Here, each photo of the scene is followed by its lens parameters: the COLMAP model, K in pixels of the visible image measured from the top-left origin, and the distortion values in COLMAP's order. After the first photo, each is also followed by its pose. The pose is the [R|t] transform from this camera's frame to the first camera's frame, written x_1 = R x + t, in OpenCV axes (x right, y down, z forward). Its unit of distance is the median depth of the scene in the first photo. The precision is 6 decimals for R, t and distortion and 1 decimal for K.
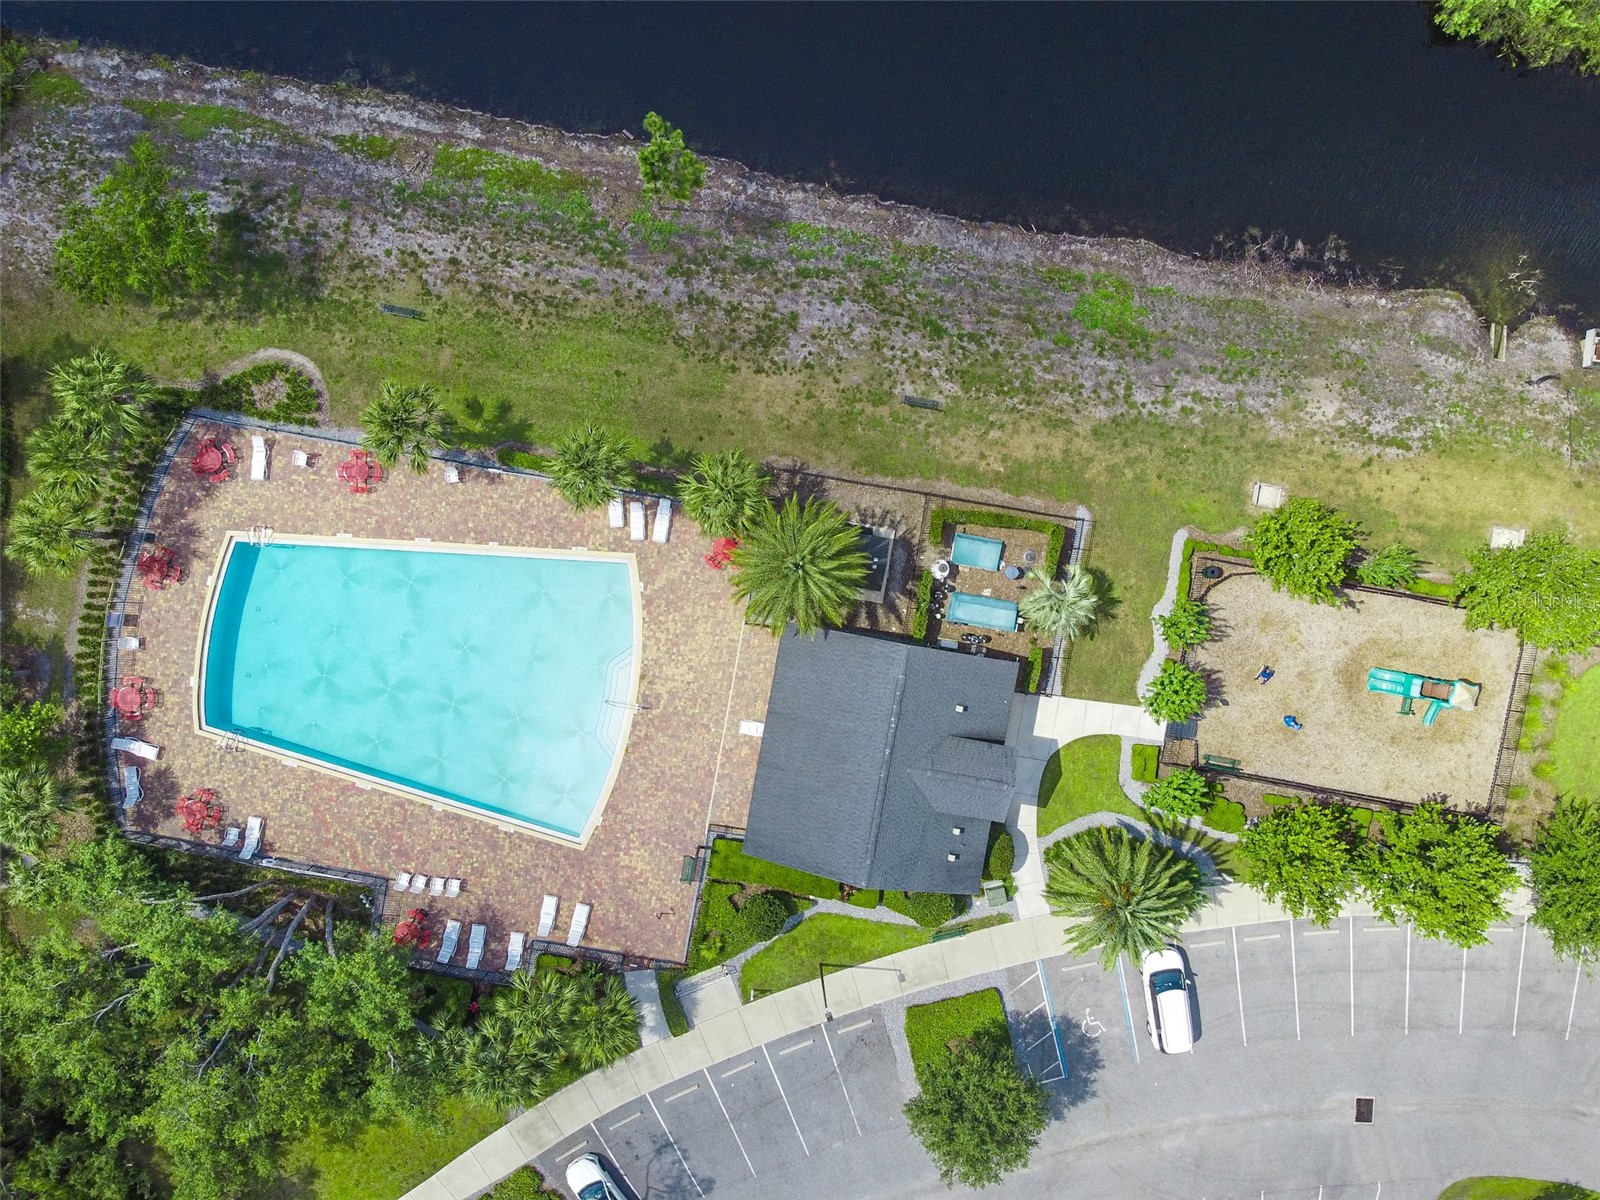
lens RADIAL K [[1223.3, 0, 795.2], [0, 1223.3, 594.4], [0, 0, 1]] dist [-0.009898, -0.000961]
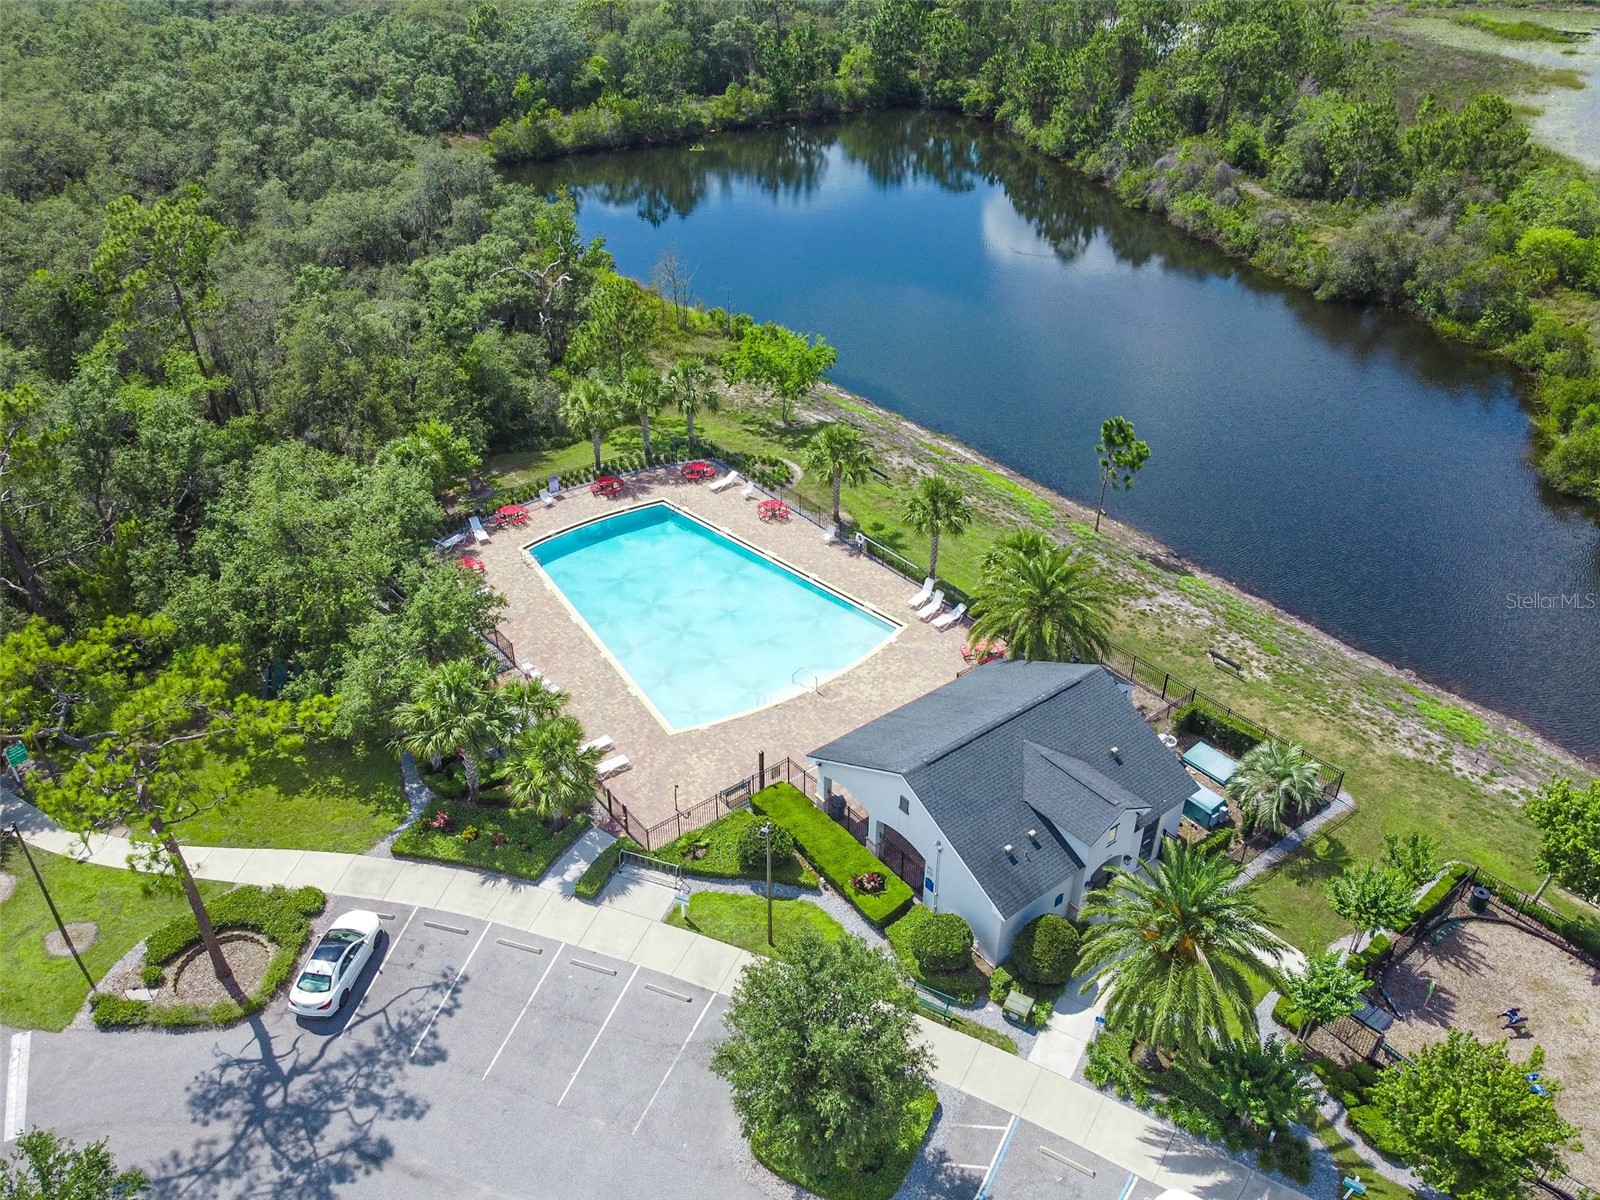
lens RADIAL K [[1223.3, 0, 795.2], [0, 1223.3, 594.4], [0, 0, 1]] dist [-0.009898, -0.000961]
pose [[0.742315, 0.347199, -0.573080, 0.391171], [-0.670051, 0.385190, -0.634556, 0.690833], [0.000428, 0.855033, 0.518573, 0.424301]]
